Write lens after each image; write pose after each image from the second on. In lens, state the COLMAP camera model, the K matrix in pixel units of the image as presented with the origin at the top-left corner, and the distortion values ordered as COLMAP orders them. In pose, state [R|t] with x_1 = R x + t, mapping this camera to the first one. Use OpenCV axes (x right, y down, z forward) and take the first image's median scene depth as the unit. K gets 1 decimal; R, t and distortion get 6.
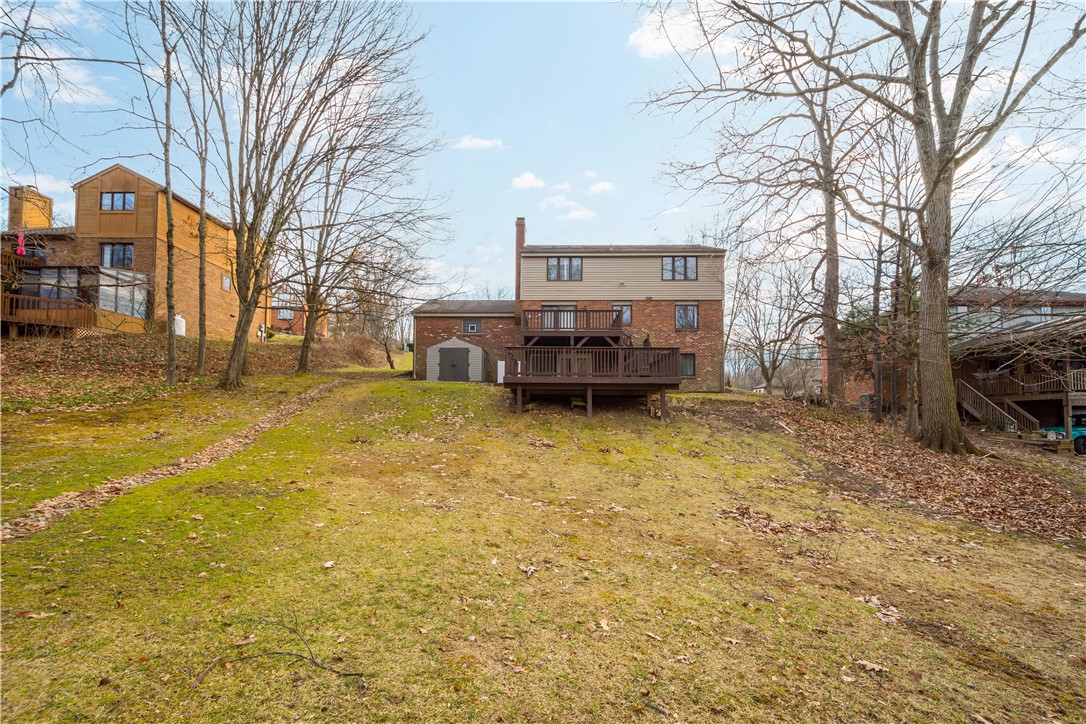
lens RADIAL K [[484.9, 0, 543.0], [0, 484.9, 362.0], [0, 0, 1]] dist [0.022382, -0.000047]
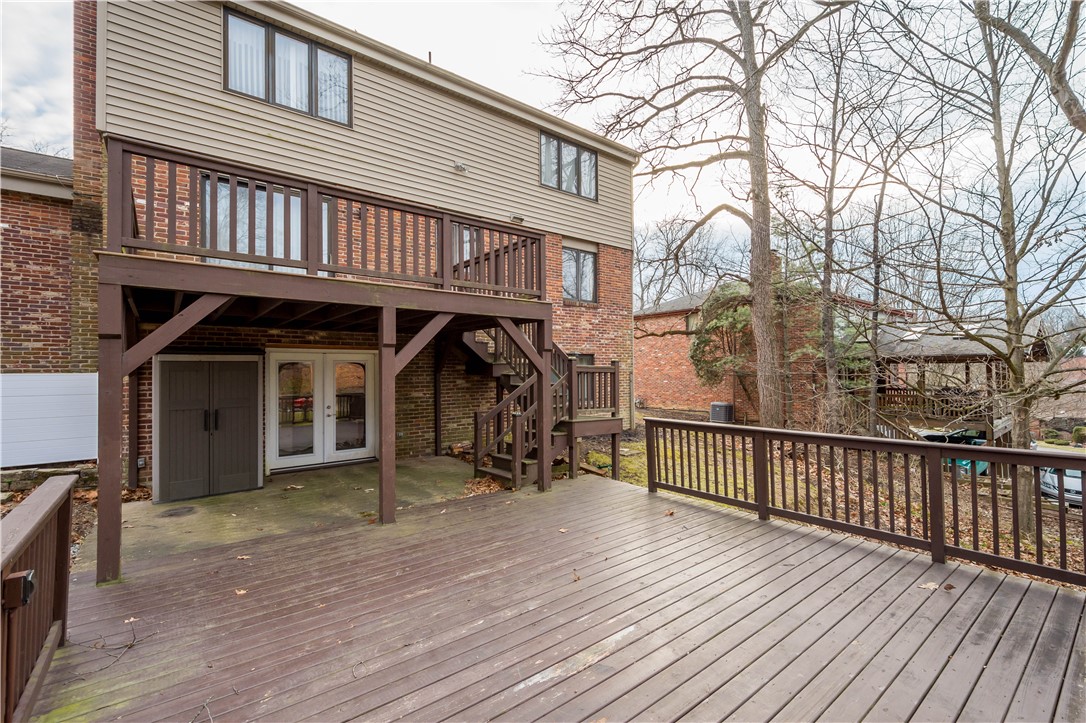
lens RADIAL K [[484.9, 0, 543.0], [0, 484.9, 361.5], [0, 0, 1]] dist [0.022382, -0.000047]
pose [[0.766734, -0.003575, 0.641955, -0.035498], [-0.059775, 0.995243, 0.076936, -0.042760], [-0.639176, -0.097362, 0.762873, 0.644444]]
